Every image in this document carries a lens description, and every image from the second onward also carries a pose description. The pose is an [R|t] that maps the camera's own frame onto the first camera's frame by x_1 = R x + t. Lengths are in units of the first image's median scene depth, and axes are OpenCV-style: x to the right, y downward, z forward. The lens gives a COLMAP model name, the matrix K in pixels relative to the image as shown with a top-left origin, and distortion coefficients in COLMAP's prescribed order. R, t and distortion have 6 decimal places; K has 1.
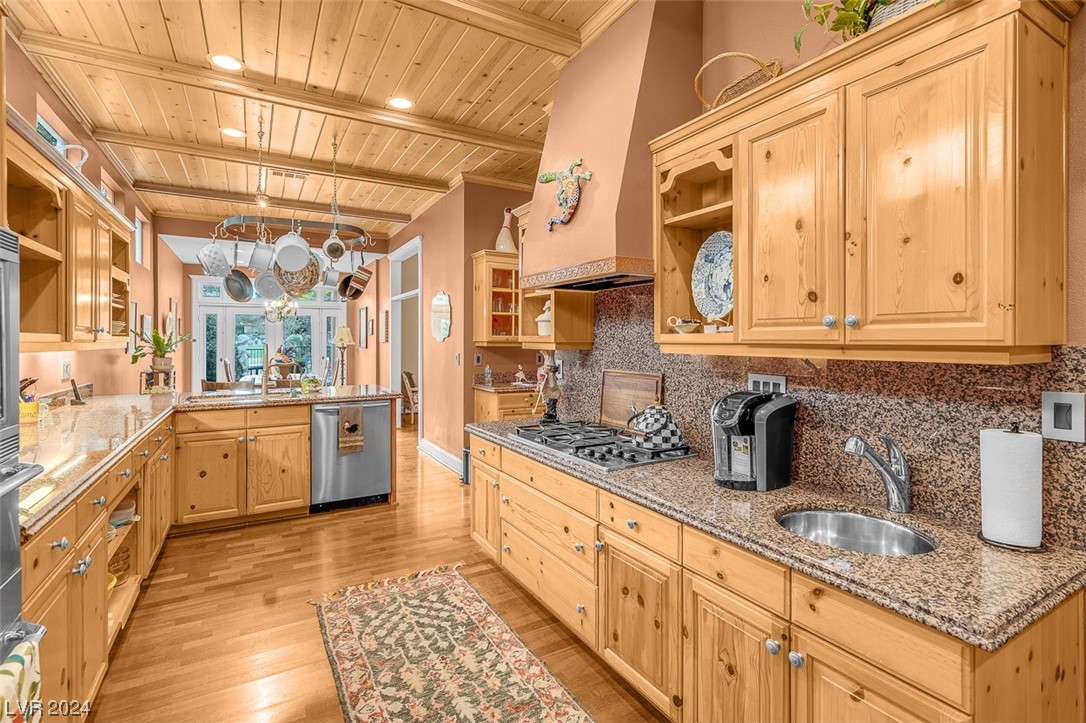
lens RADIAL K [[505.5, 0, 542.2], [0, 505.5, 338.6], [0, 0, 1]] dist [-0.002318, 0.000417]
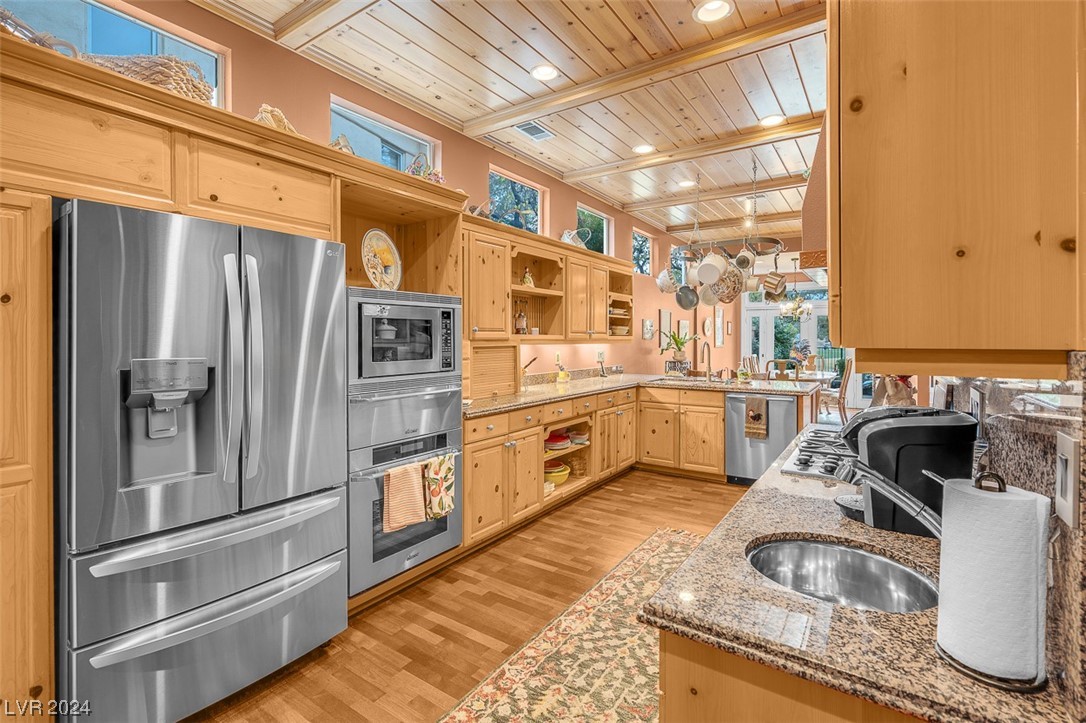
lens RADIAL K [[505.5, 0, 542.2], [0, 505.5, 338.6], [0, 0, 1]] dist [-0.002318, 0.000417]
pose [[0.430926, 0.002224, -0.902384, 0.655662], [-0.000521, 0.999997, 0.002216, -0.000015], [0.902387, -0.000485, 0.430927, 0.121841]]
